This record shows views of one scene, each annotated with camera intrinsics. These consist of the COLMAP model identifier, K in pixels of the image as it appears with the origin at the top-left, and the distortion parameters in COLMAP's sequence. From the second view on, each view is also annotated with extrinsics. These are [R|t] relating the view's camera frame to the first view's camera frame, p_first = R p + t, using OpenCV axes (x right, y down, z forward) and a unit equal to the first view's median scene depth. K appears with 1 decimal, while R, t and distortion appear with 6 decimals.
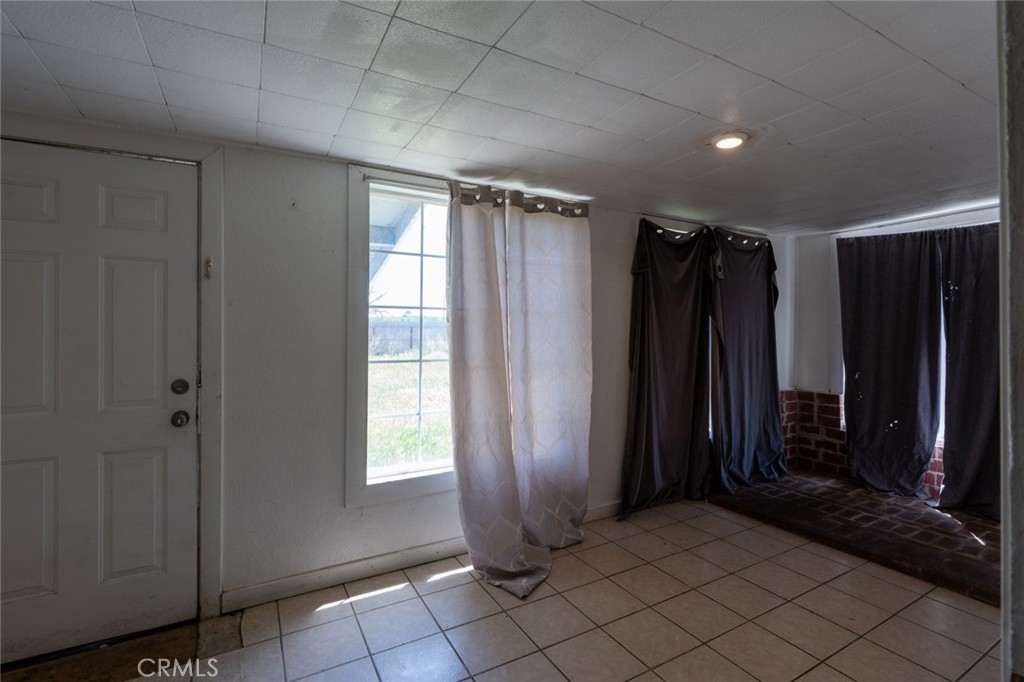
lens RADIAL K [[477.5, 0, 514.8], [0, 477.5, 335.0], [0, 0, 1]] dist [-0.008257, 0.003319]
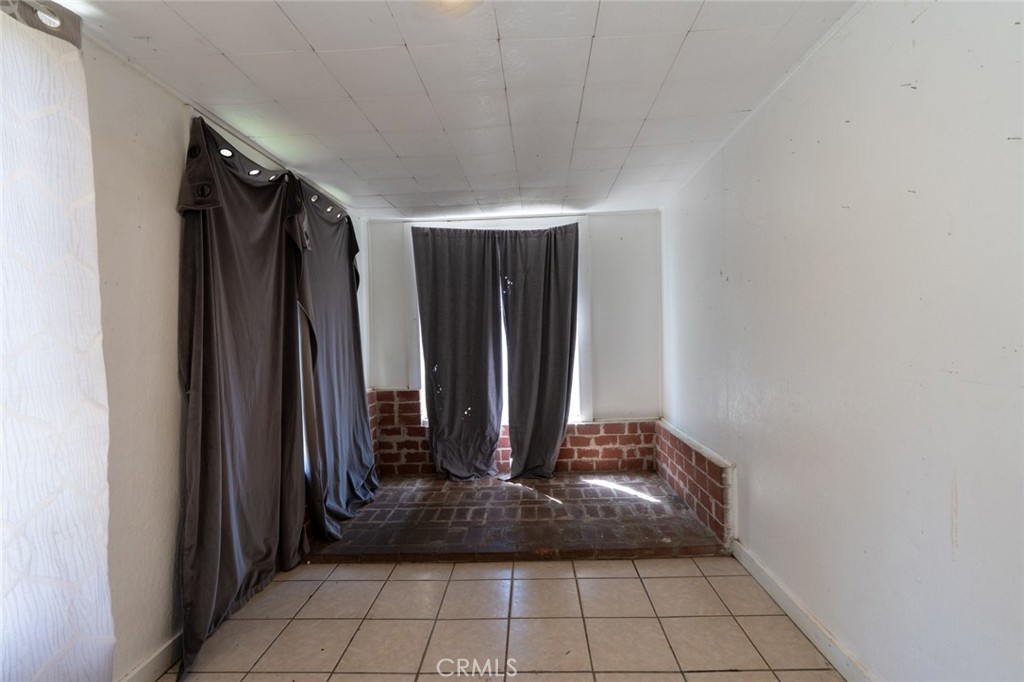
lens RADIAL K [[454.7, 0, 516.1], [0, 454.7, 340.7], [0, 0, 1]] dist [-0.011808, 0.002710]
pose [[0.522228, -0.026457, 0.852395, 0.003010], [0.034721, 0.999350, 0.009746, 0.026588], [-0.852099, 0.024507, 0.522807, 0.391593]]
